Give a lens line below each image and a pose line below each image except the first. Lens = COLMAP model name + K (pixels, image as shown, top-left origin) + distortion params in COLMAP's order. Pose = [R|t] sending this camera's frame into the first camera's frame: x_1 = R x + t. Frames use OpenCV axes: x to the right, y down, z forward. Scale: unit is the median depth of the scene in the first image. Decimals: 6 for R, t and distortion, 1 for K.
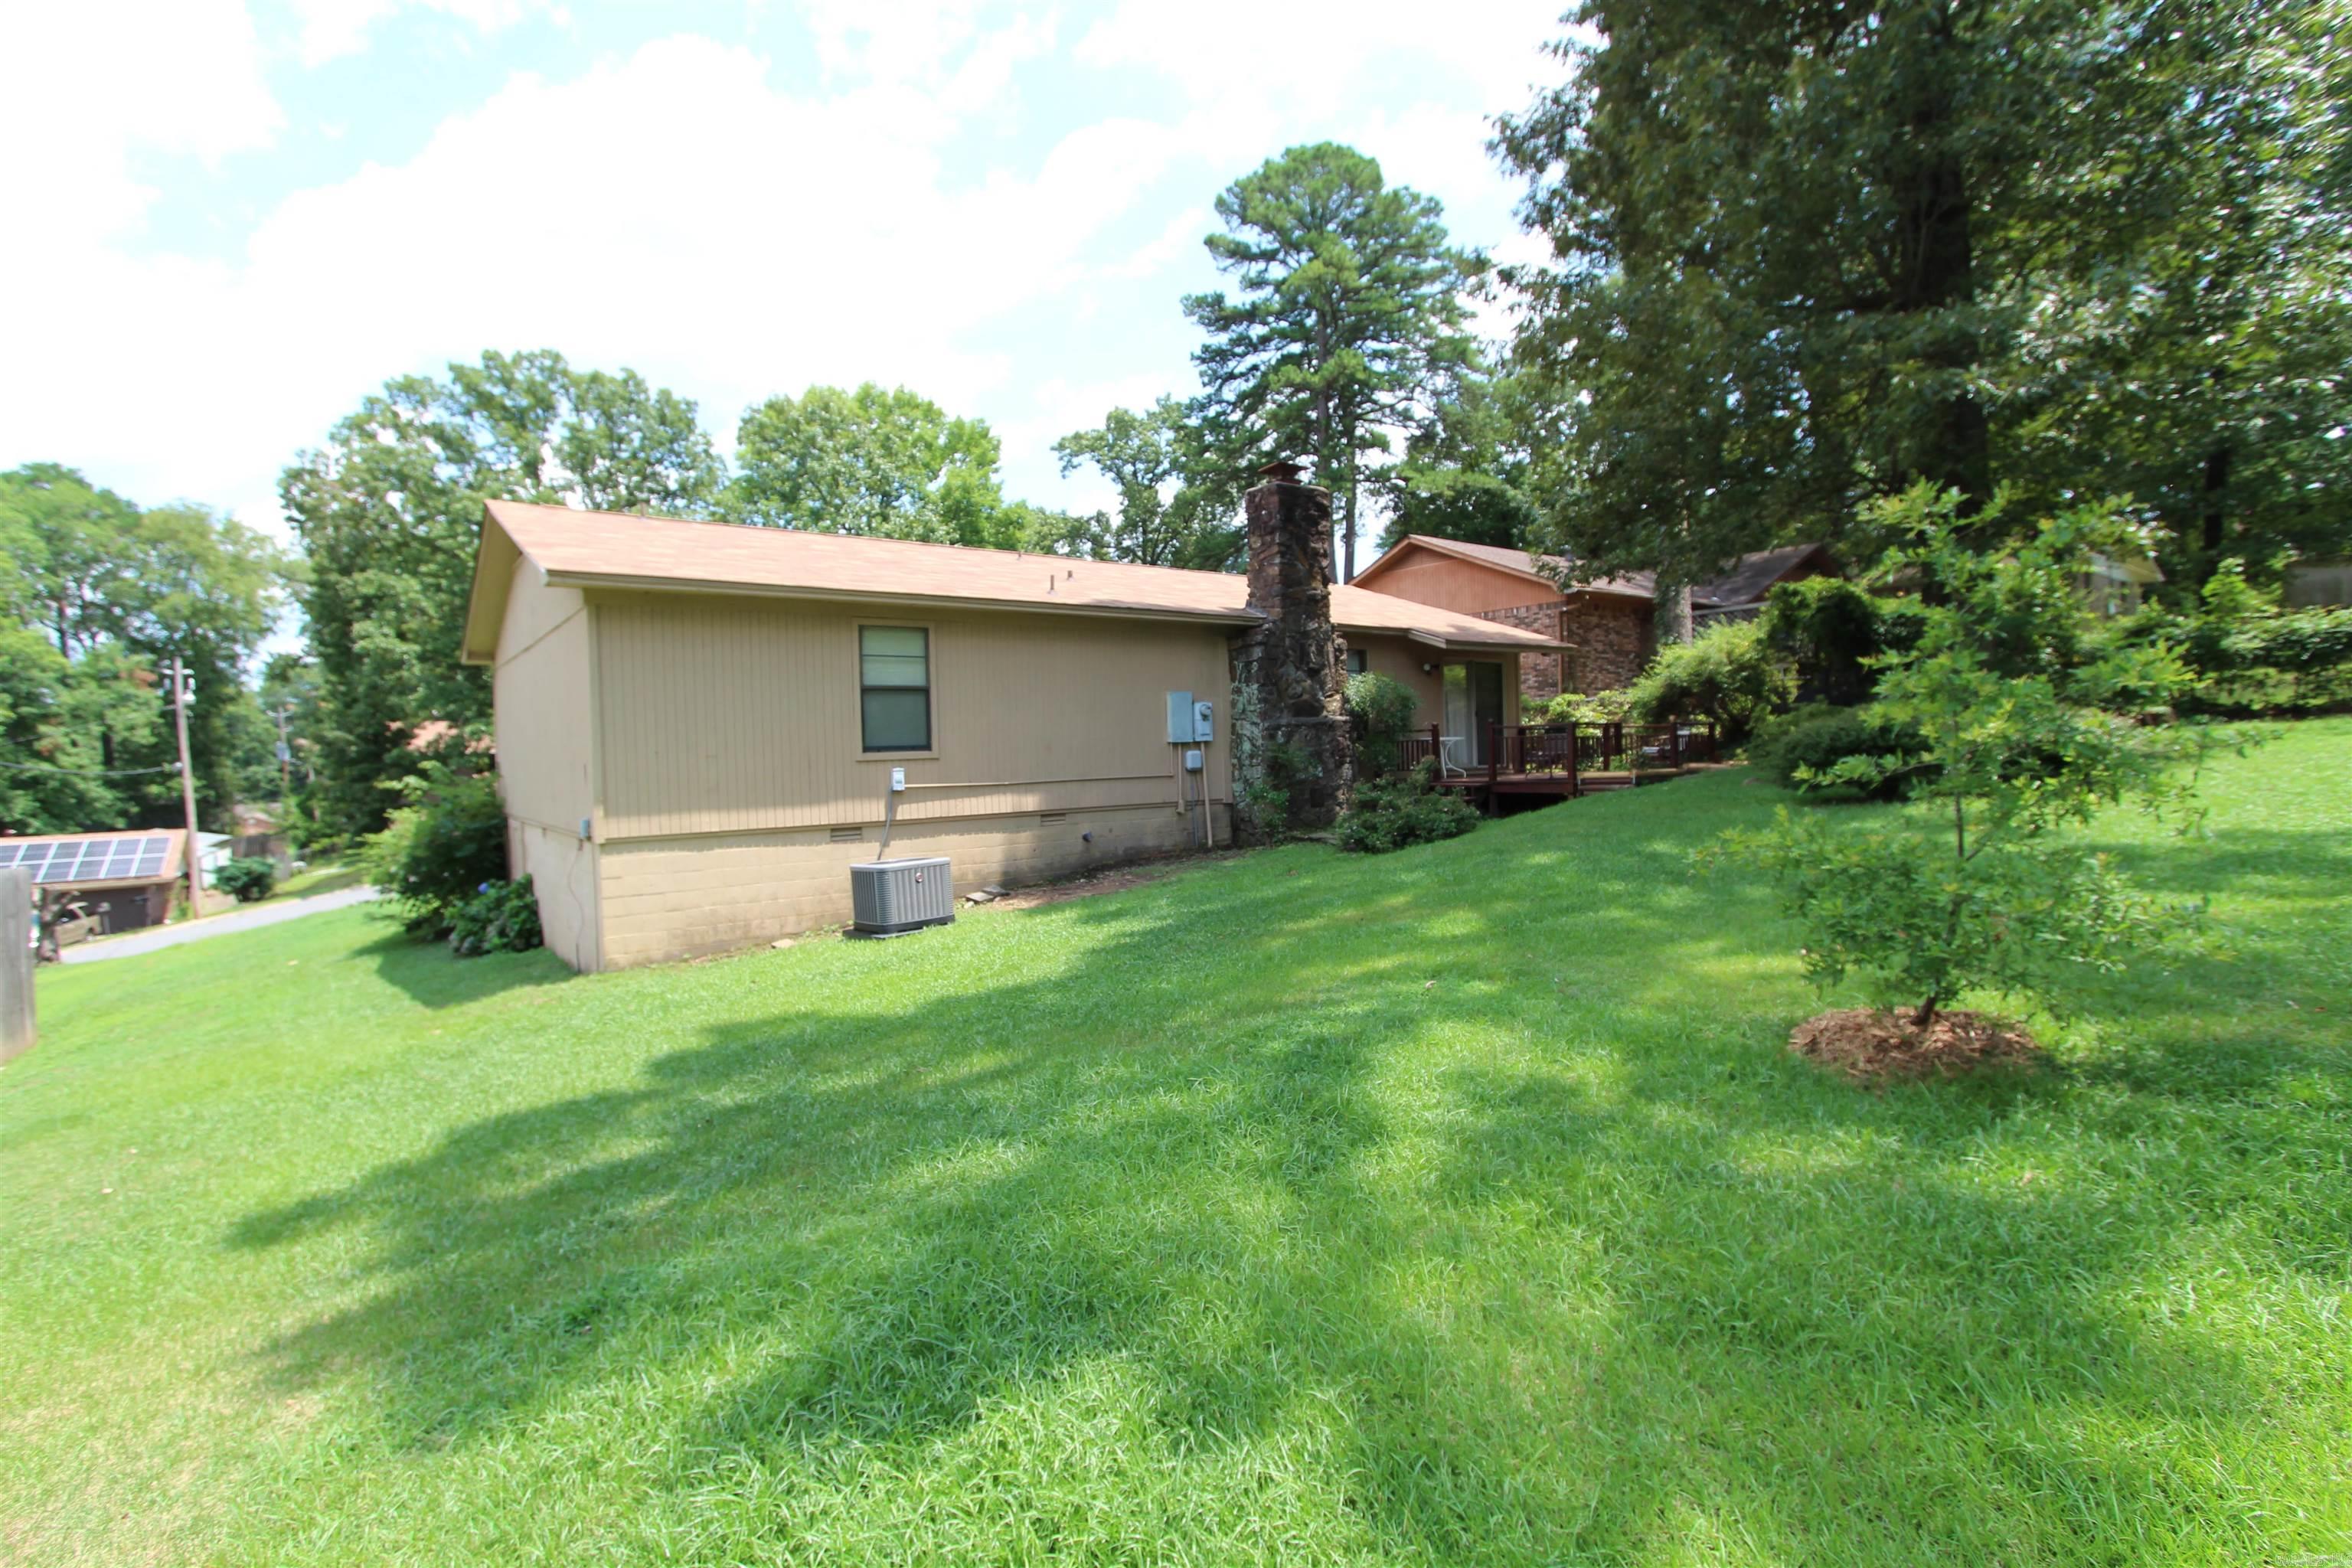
lens RADIAL K [[1045.6, 0, 1173.4], [0, 1045.6, 734.7], [0, 0, 1]] dist [-0.027605, -0.000109]
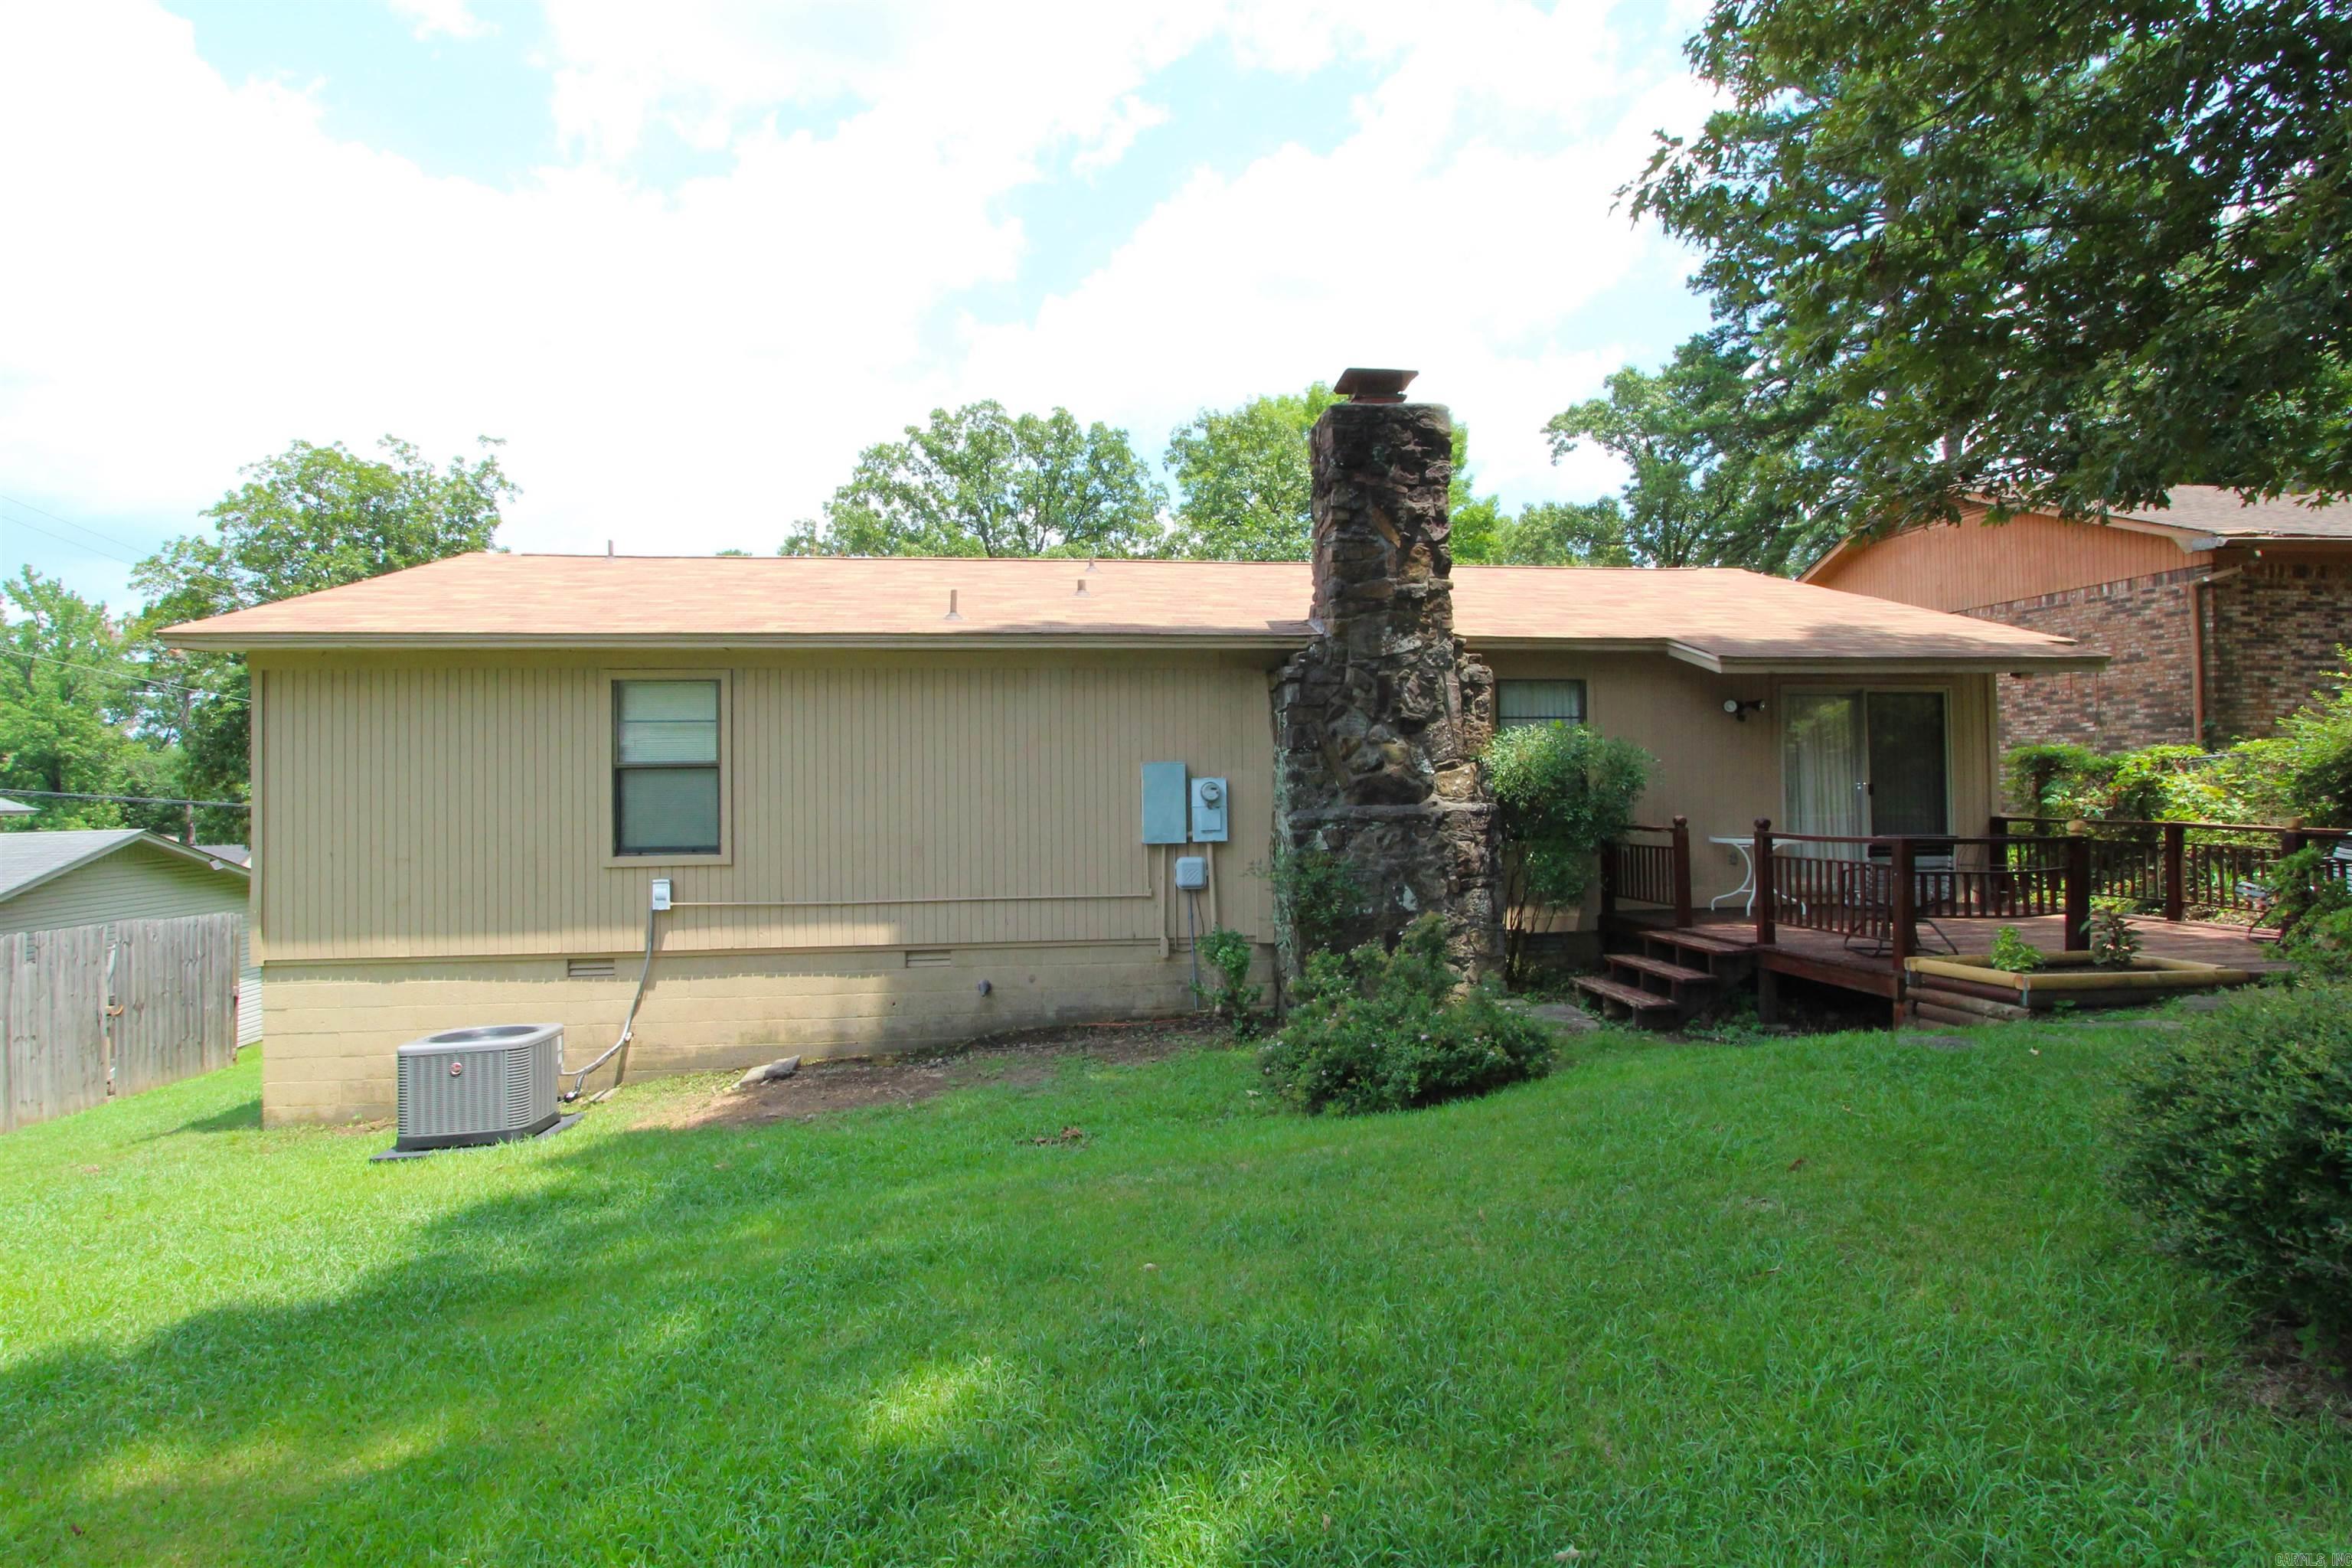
lens RADIAL K [[1115.0, 0, 1142.3], [0, 1115.0, 769.8], [0, 0, 1]] dist [-0.012429, 0.000561]
pose [[0.865077, 0.008471, -0.501568, 0.308773], [-0.006351, 0.999962, 0.005935, -0.038072], [0.501599, -0.001949, 0.865098, 0.393715]]
